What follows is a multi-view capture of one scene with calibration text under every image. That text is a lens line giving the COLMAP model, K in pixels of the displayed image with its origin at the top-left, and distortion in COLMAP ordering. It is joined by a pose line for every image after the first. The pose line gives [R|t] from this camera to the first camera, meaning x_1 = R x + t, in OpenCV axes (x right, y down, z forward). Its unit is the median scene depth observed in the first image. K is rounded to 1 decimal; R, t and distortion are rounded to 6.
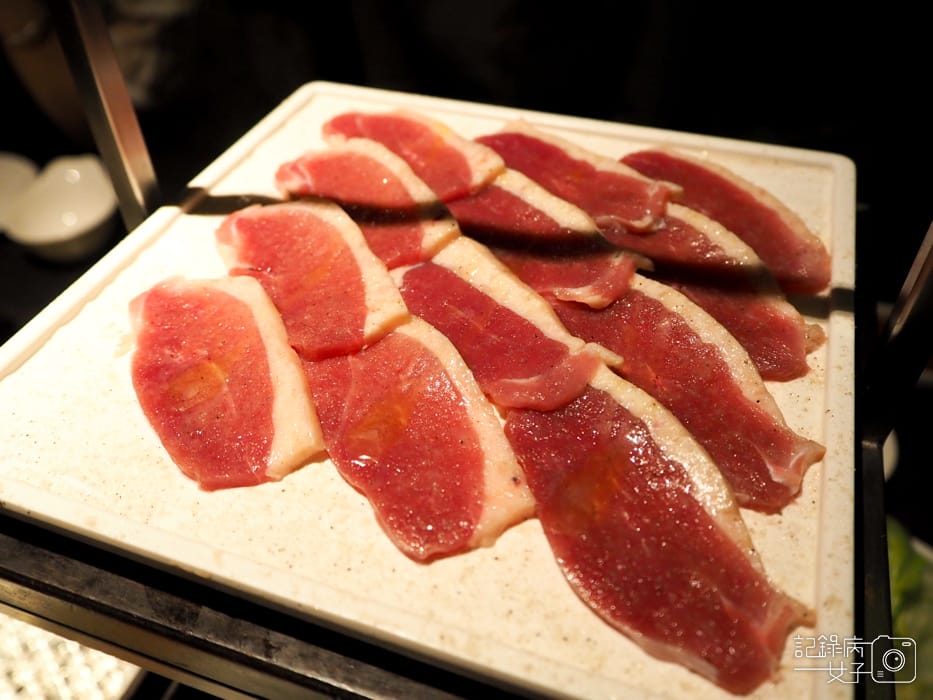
lens RADIAL K [[795.5, 0, 466.5], [0, 795.5, 350.0], [0, 0, 1]] dist [-0.033787, 0.016666]
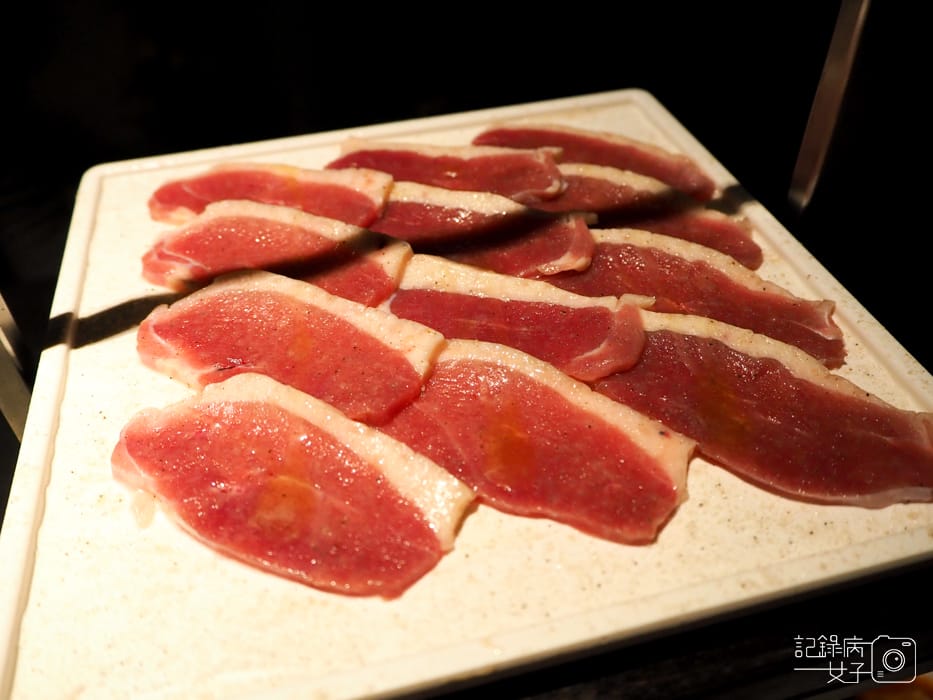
lens RADIAL K [[795.5, 0, 466.5], [0, 795.5, 350.0], [0, 0, 1]] dist [-0.033787, 0.016666]
pose [[0.829544, -0.373291, 0.415345, -0.423125], [0.385648, 0.920859, 0.057389, -0.073115], [-0.403897, 0.112570, 0.907852, 0.127613]]
